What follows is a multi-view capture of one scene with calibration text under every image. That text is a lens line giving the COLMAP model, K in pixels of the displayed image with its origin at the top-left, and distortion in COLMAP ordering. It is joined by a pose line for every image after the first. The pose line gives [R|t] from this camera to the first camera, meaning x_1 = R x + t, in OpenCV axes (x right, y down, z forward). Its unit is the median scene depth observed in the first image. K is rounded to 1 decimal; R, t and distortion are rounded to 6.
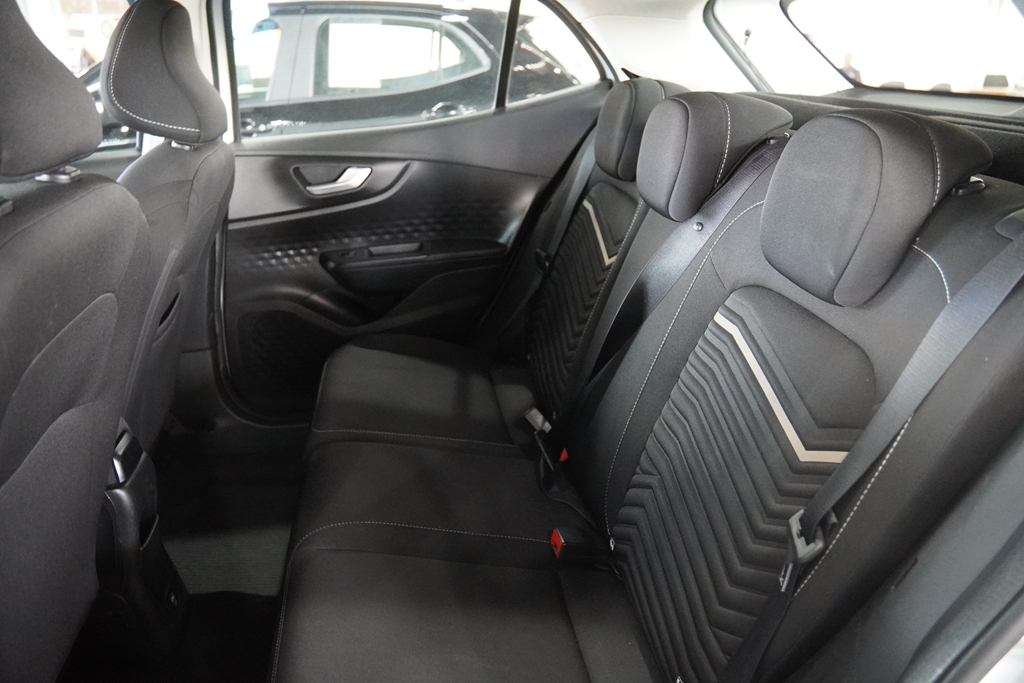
lens RADIAL K [[768.1, 0, 512.6], [0, 768.1, 330.1], [0, 0, 1]] dist [-0.146833, 0.126047]
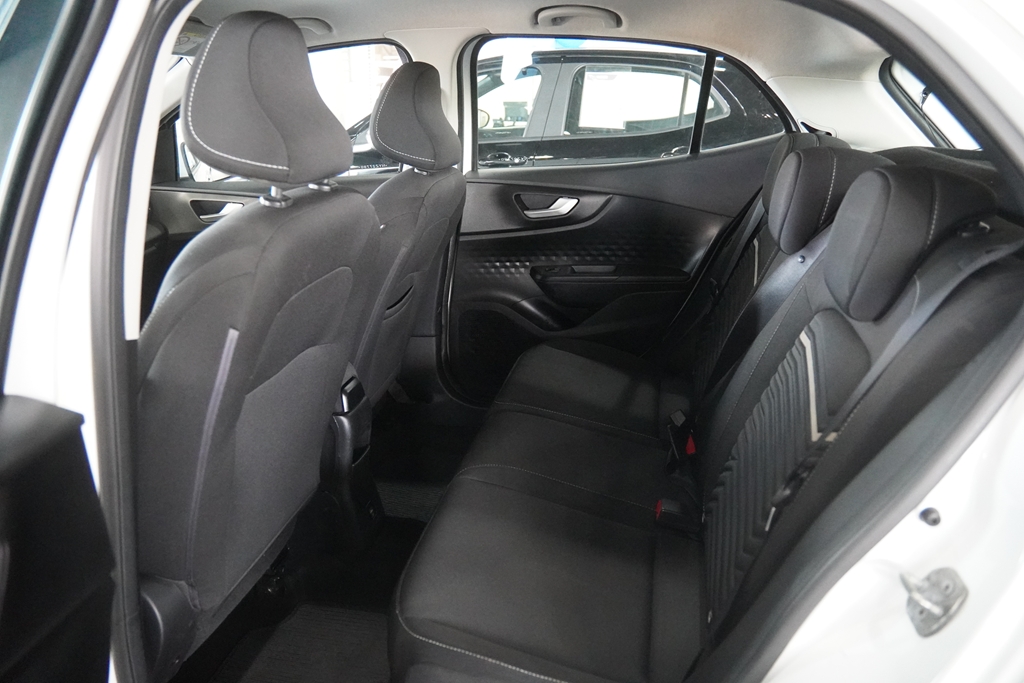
lens RADIAL K [[768.1, 0, 512.6], [0, 768.1, 330.1], [0, 0, 1]] dist [-0.146833, 0.126047]
pose [[0.939497, 0.104488, -0.326232, 0.129083], [-0.120171, 0.992352, -0.028238, 0.036753], [0.320786, 0.065733, 0.944868, -0.149766]]
